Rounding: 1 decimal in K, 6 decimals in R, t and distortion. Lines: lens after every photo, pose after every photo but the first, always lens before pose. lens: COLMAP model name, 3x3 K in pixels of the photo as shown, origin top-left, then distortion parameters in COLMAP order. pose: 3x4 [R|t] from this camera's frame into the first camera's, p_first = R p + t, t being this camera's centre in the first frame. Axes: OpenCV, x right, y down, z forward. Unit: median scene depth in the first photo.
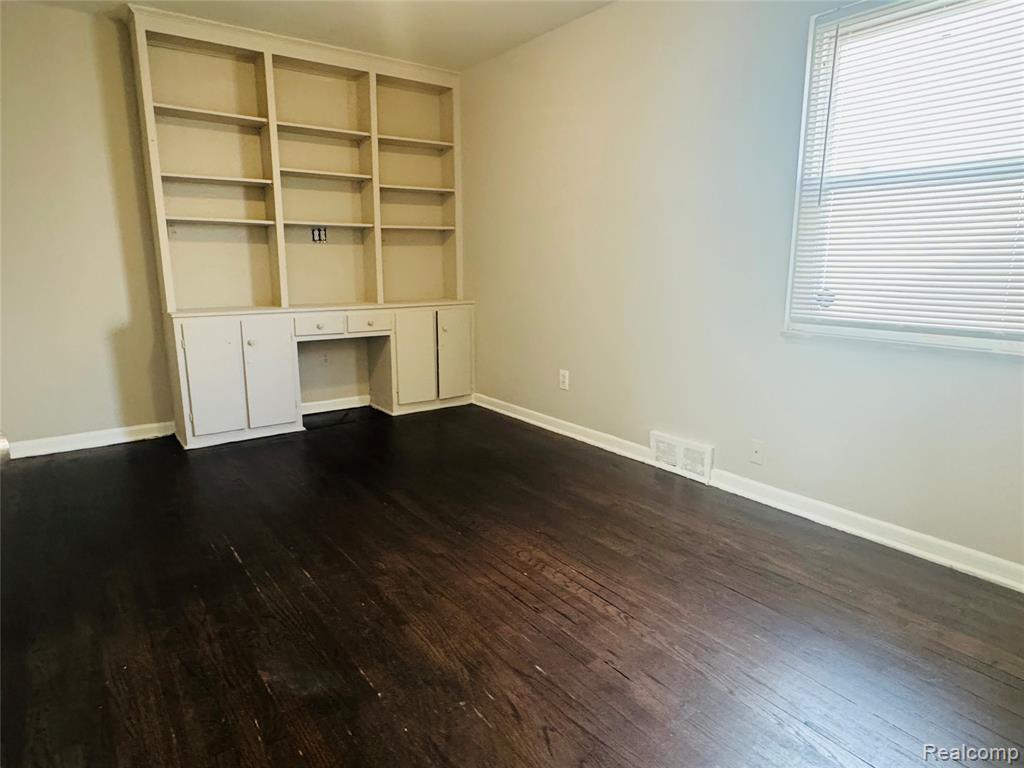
lens RADIAL K [[616.8, 0, 509.2], [0, 616.8, 386.0], [0, 0, 1]] dist [-0.014405, -0.000226]
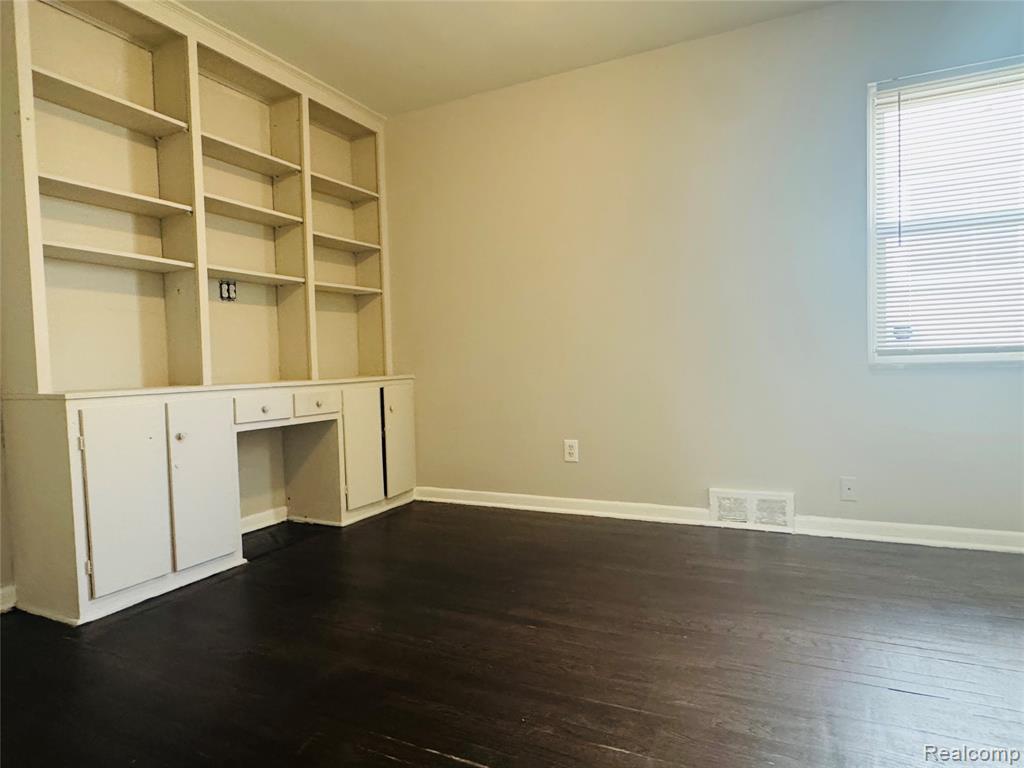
lens RADIAL K [[616.8, 0, 513.0], [0, 616.8, 384.1], [0, 0, 1]] dist [-0.014405, -0.000226]
pose [[0.886138, -0.044803, 0.461251, -0.379943], [0.123073, 0.982326, -0.141026, 0.010190], [-0.446780, 0.181736, 0.875991, 0.245120]]
